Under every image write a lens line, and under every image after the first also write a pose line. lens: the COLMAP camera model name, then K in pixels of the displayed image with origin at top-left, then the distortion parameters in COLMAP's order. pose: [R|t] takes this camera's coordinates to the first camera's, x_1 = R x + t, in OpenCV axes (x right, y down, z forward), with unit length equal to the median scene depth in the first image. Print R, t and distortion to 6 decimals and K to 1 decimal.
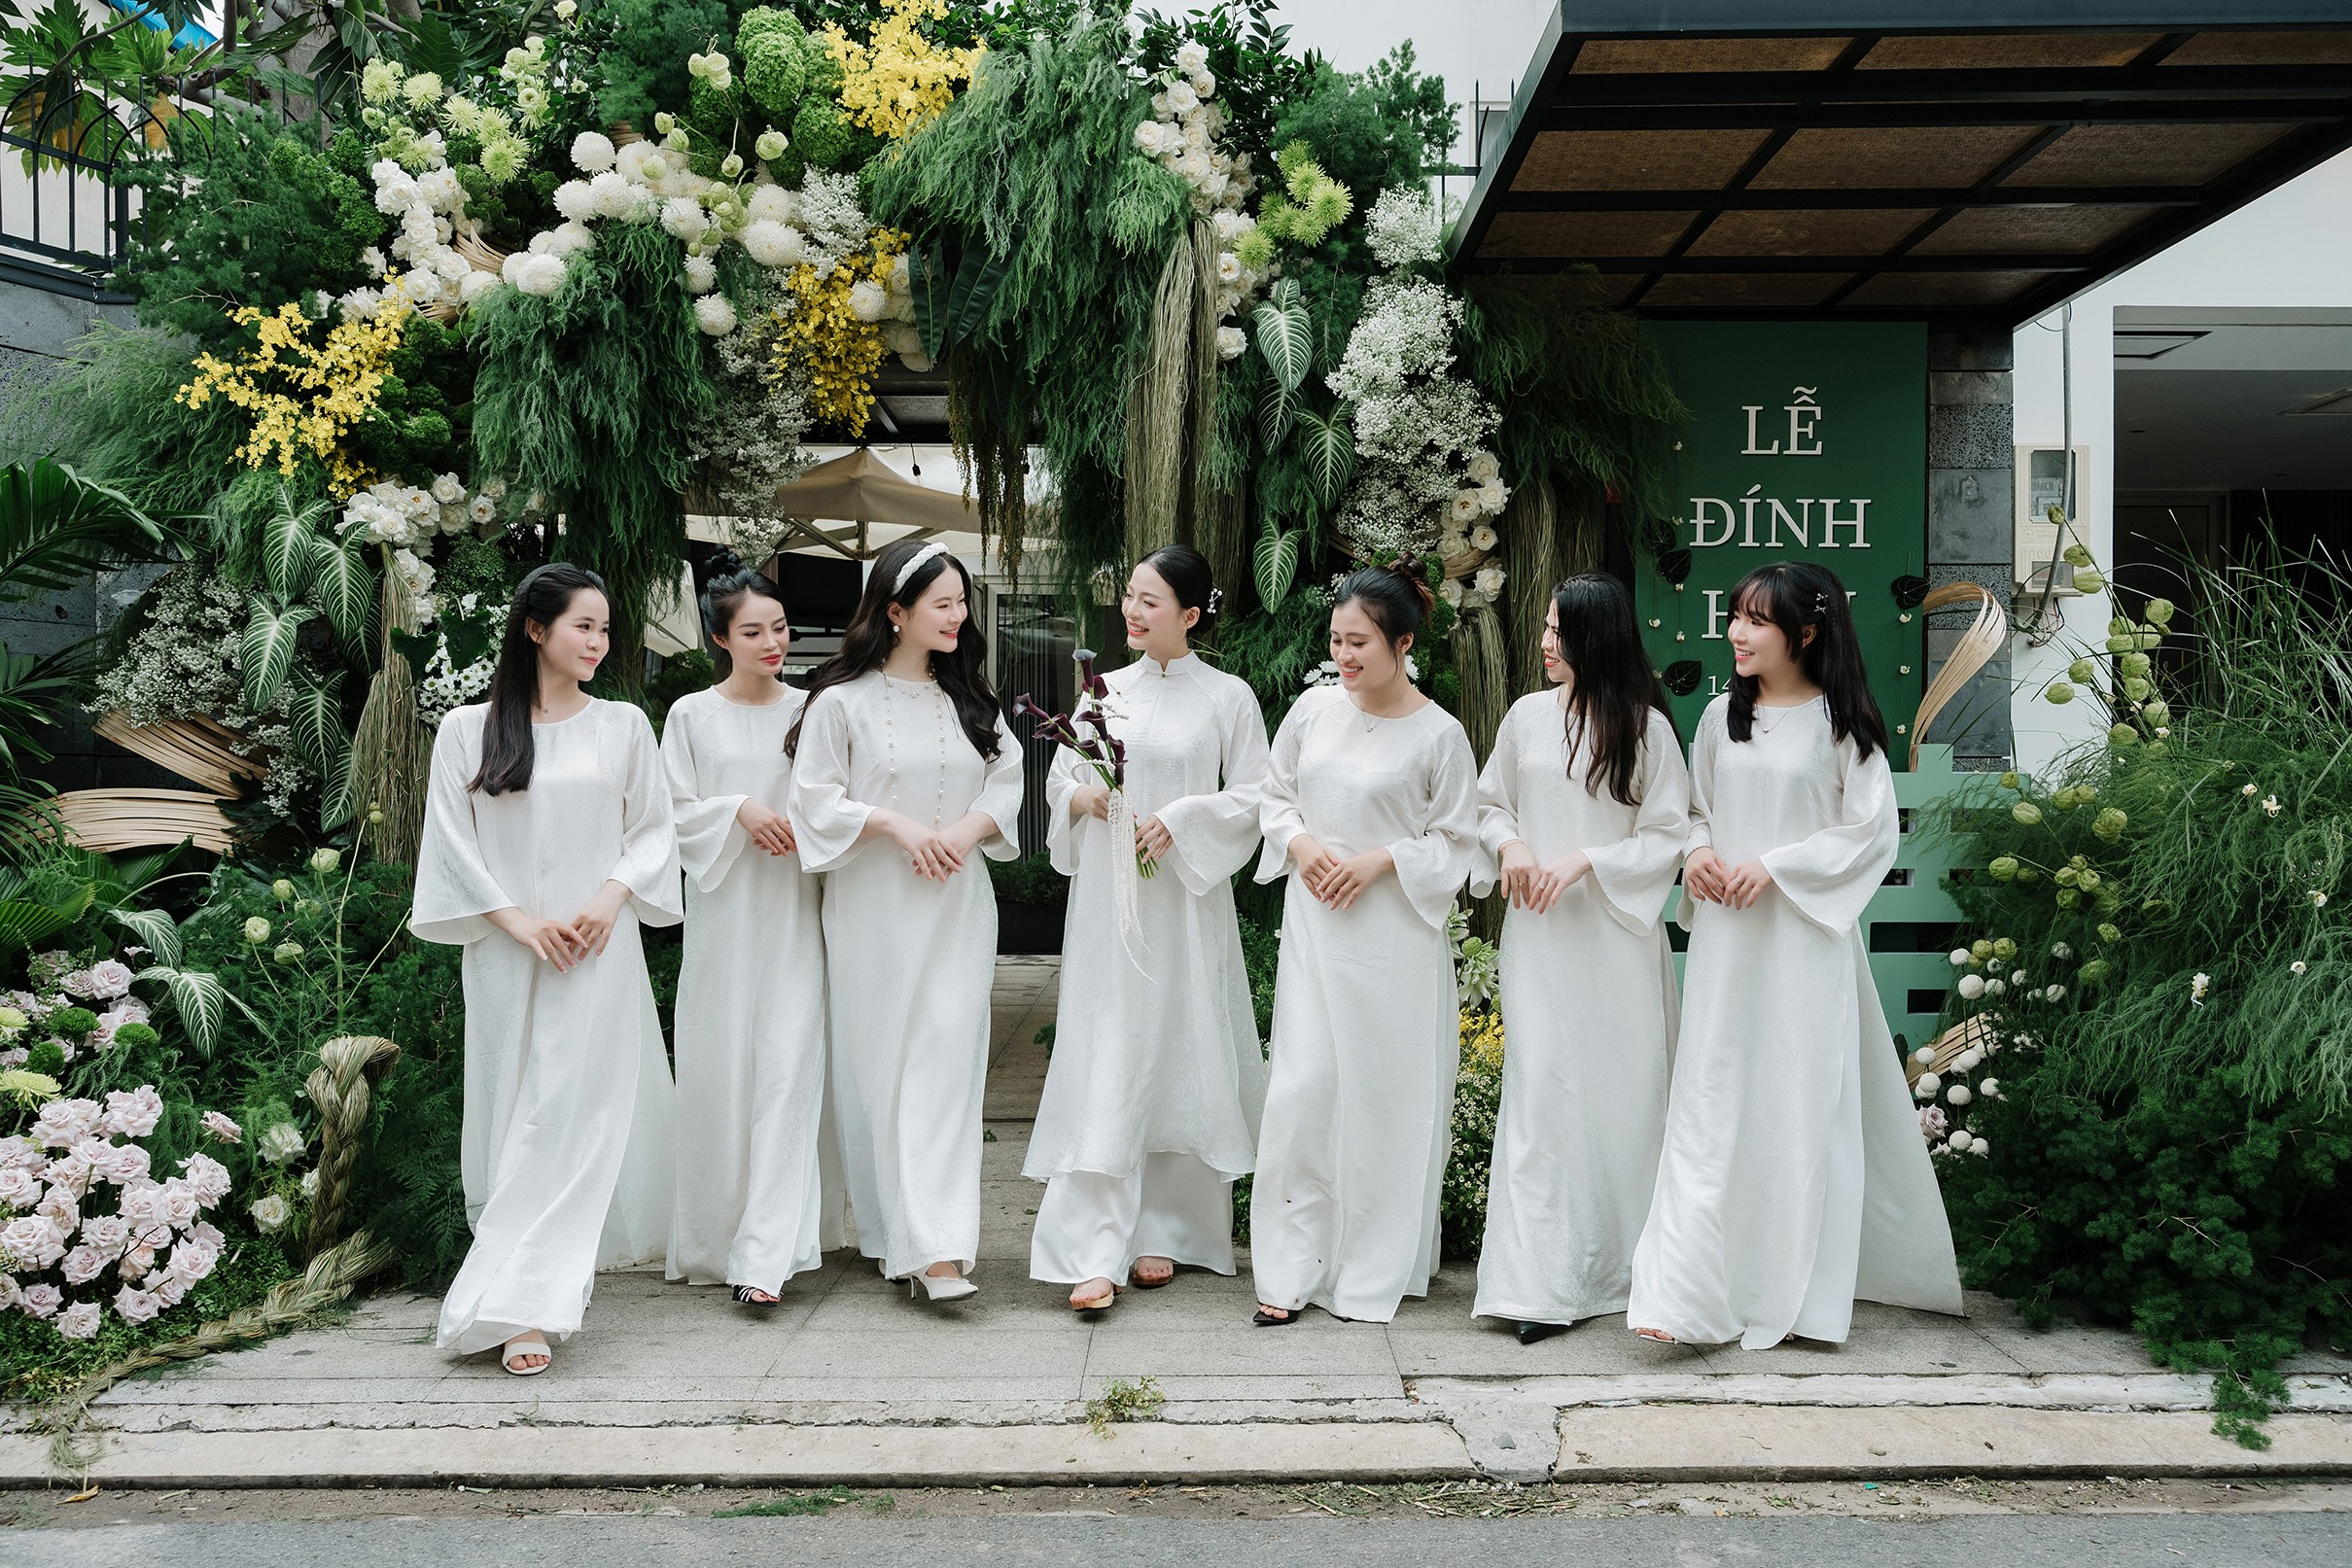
lens RADIAL K [[1943.0, 0, 1150.1], [0, 1943.0, 843.1], [0, 0, 1]] dist [0.000589, -0.006870]
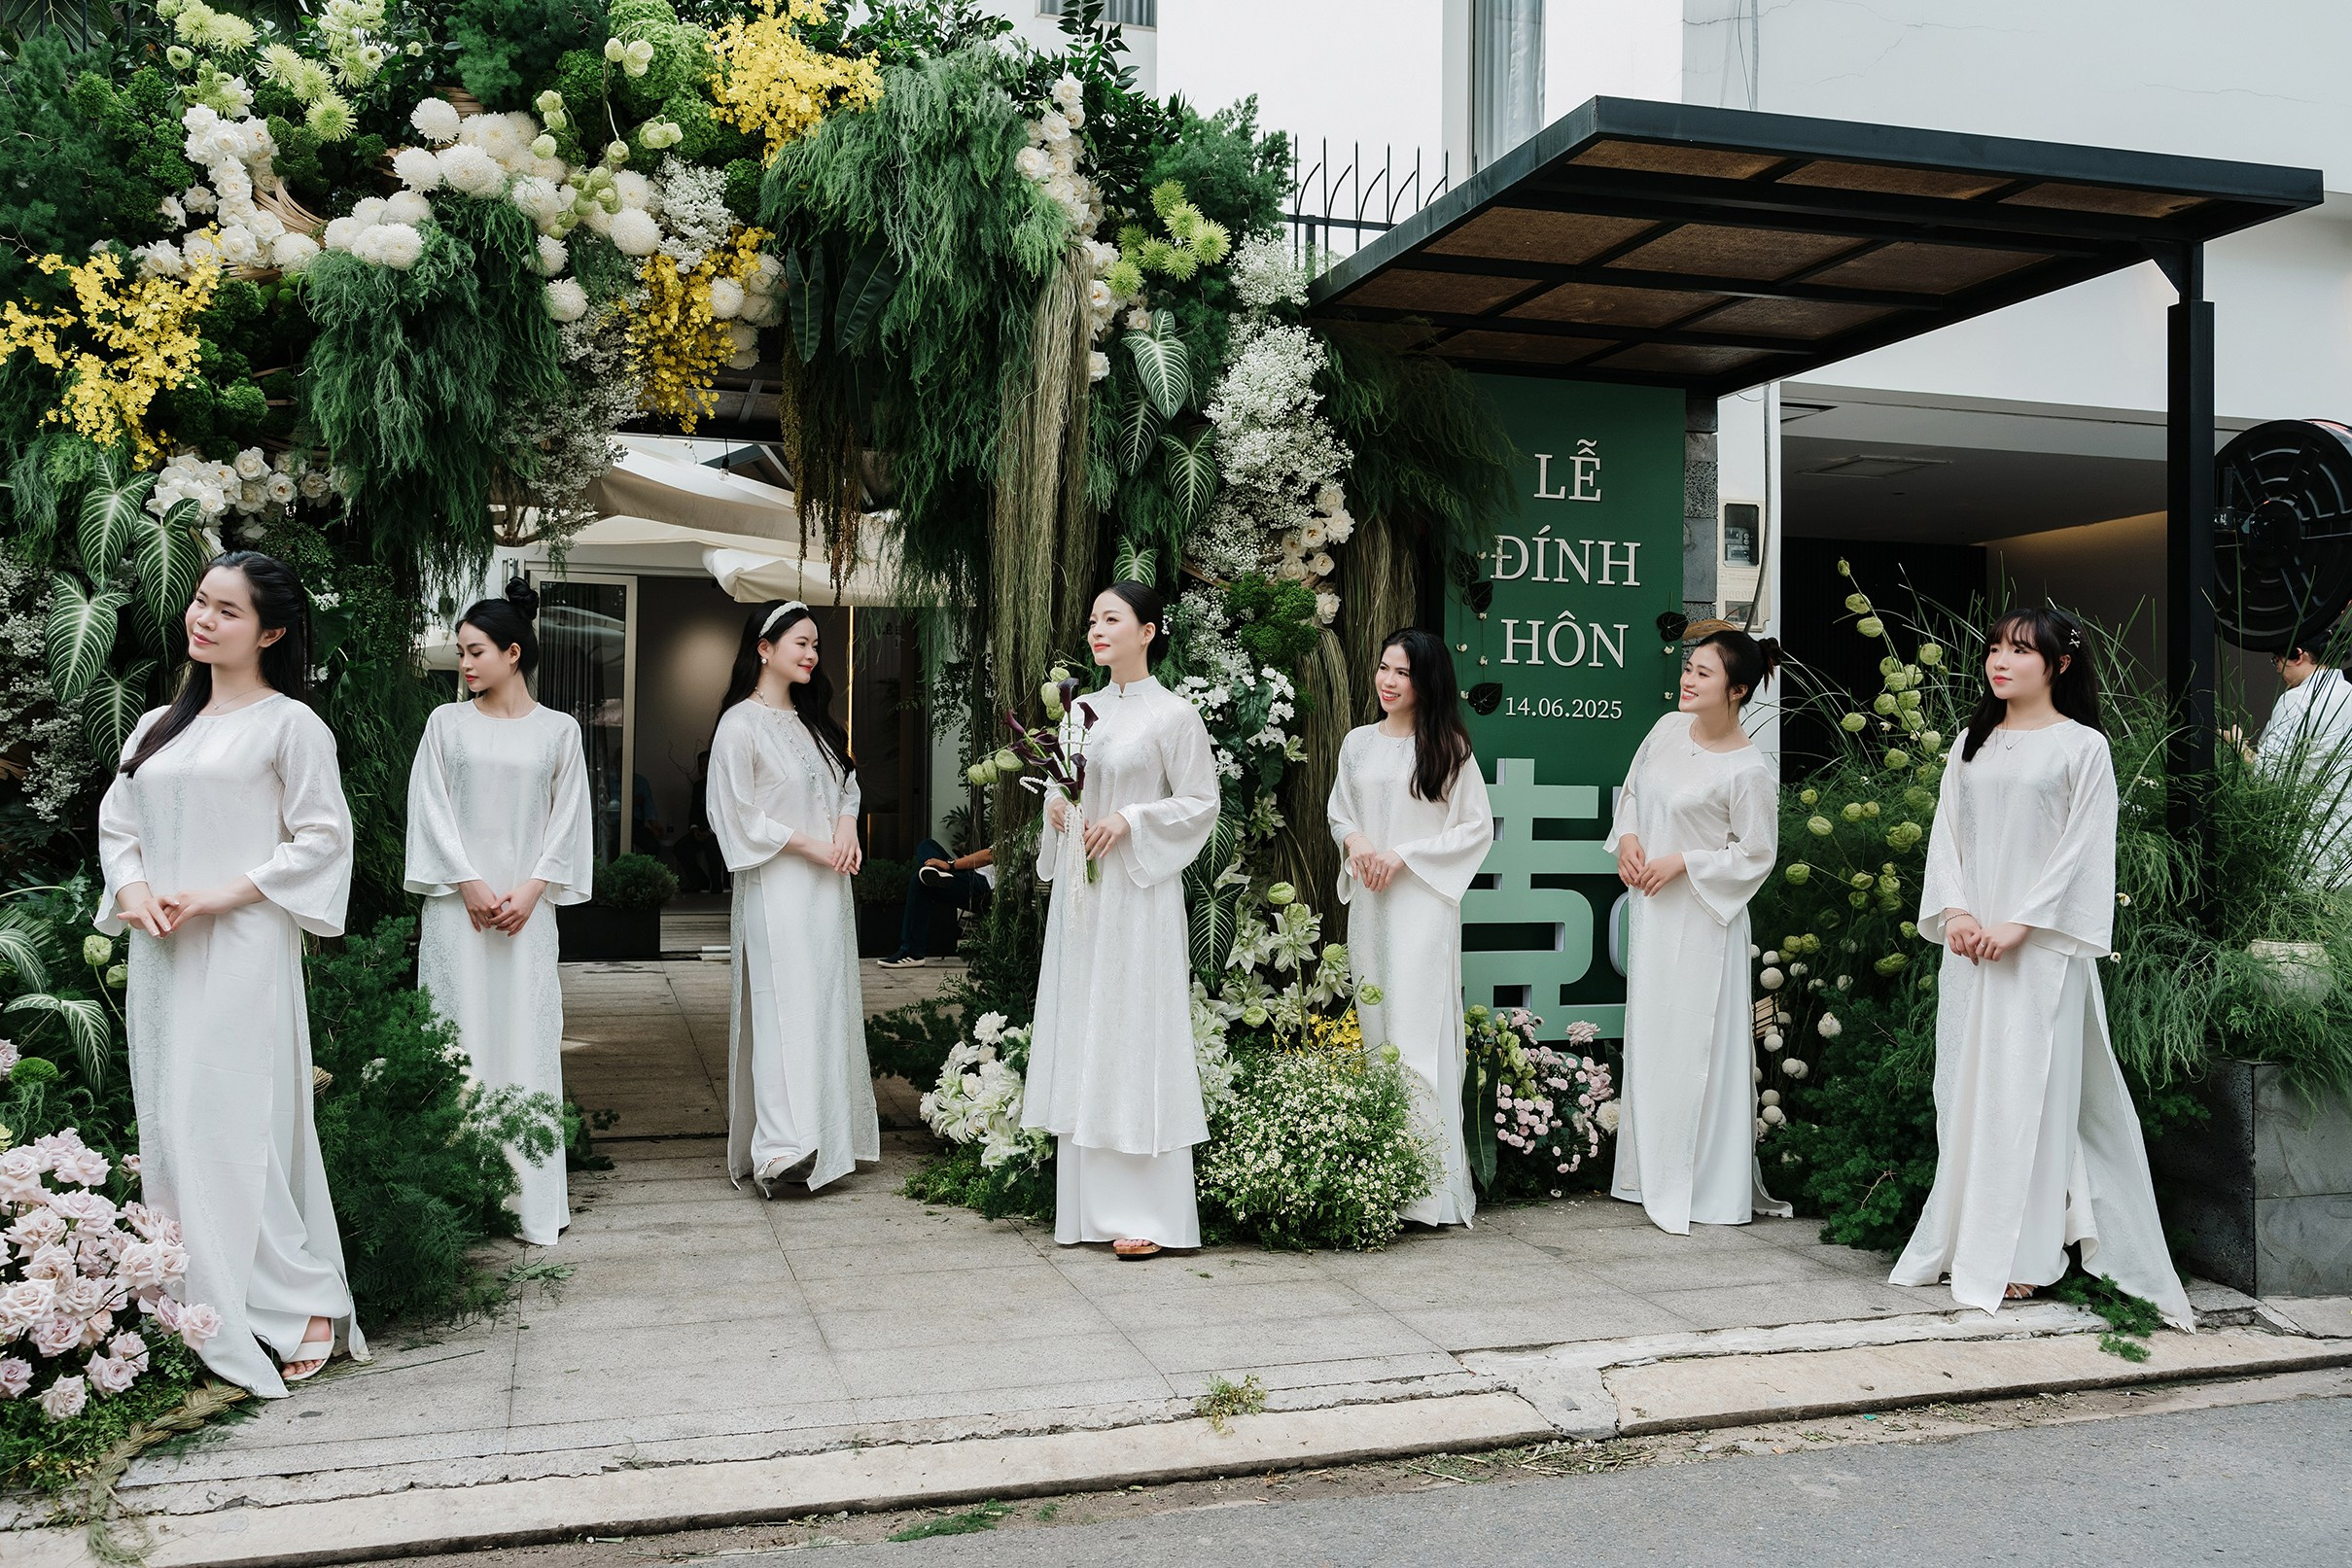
lens RADIAL K [[1950.3, 0, 1176.0], [0, 1950.3, 784.0], [0, 0, 1]] dist [0.000720, -0.006027]
pose [[0.960910, 0.008966, 0.276717, -0.210600], [-0.000727, 0.999554, -0.029865, -0.004822], [-0.276861, 0.028496, 0.960487, -0.001466]]
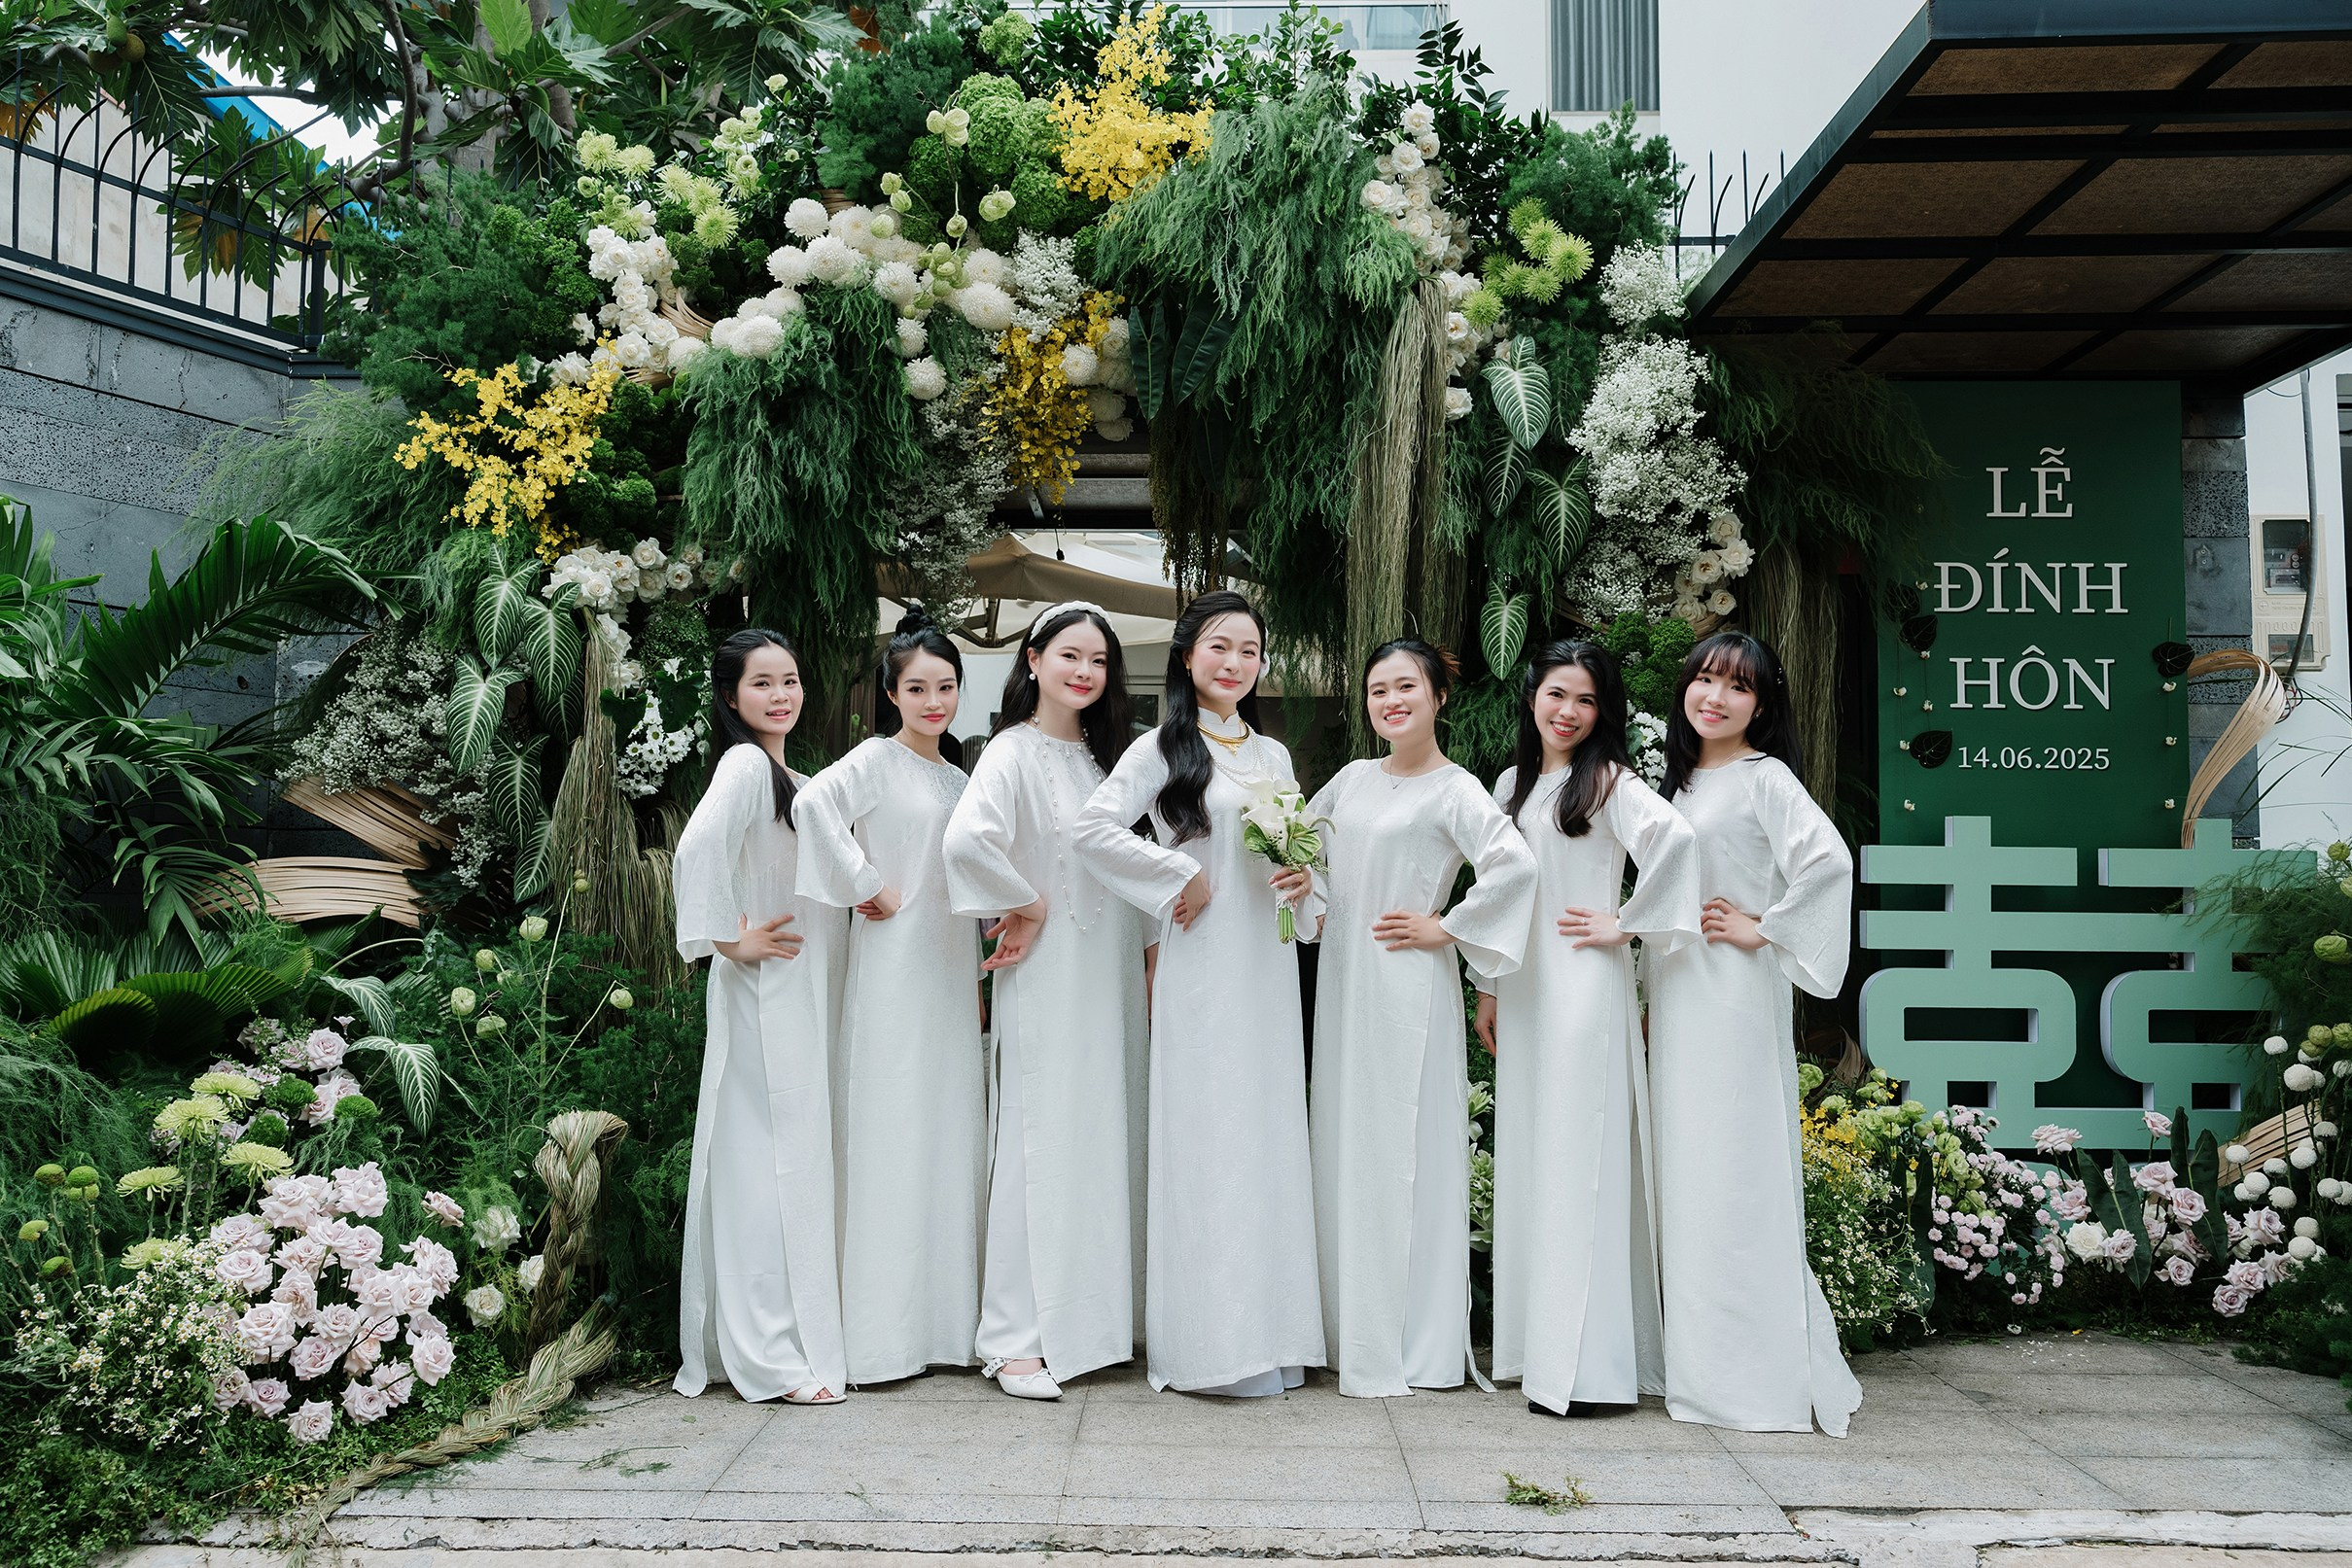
lens RADIAL K [[1917.3, 0, 1126.0], [0, 1917.3, 771.0], [0, 0, 1]] dist [0.002104, -0.008729]
pose [[0.999341, 0.002947, -0.036175, -0.091796], [-0.006259, 0.995760, -0.091779, 0.015034], [0.035751, 0.091945, 0.995122, 0.059903]]
